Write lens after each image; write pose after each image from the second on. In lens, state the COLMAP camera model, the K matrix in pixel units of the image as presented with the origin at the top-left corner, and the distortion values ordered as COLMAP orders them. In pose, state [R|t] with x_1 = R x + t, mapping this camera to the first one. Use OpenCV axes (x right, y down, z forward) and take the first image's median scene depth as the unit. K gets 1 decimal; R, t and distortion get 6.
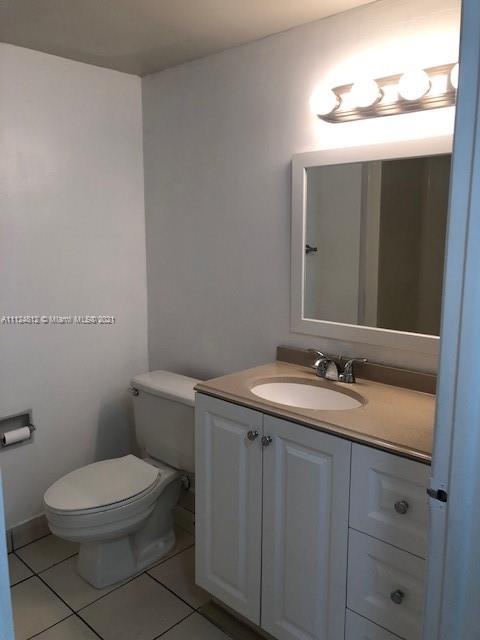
lens RADIAL K [[524.5, 0, 238.8], [0, 524.5, 320.4], [0, 0, 1]] dist [0.013959, -0.003100]
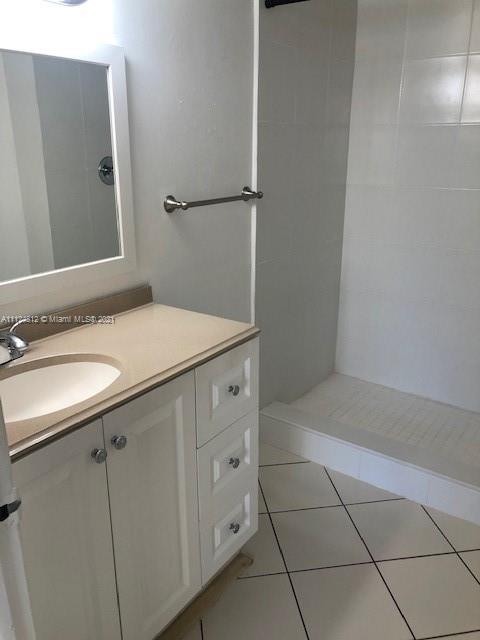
lens RADIAL K [[524.5, 0, 238.8], [0, 524.5, 320.4], [0, 0, 1]] dist [0.013959, -0.003100]
pose [[-0.138610, -0.312281, 0.939823, -0.566769], [0.177375, 0.925811, 0.333785, -0.134751], [-0.974333, 0.212968, -0.072936, 0.800172]]
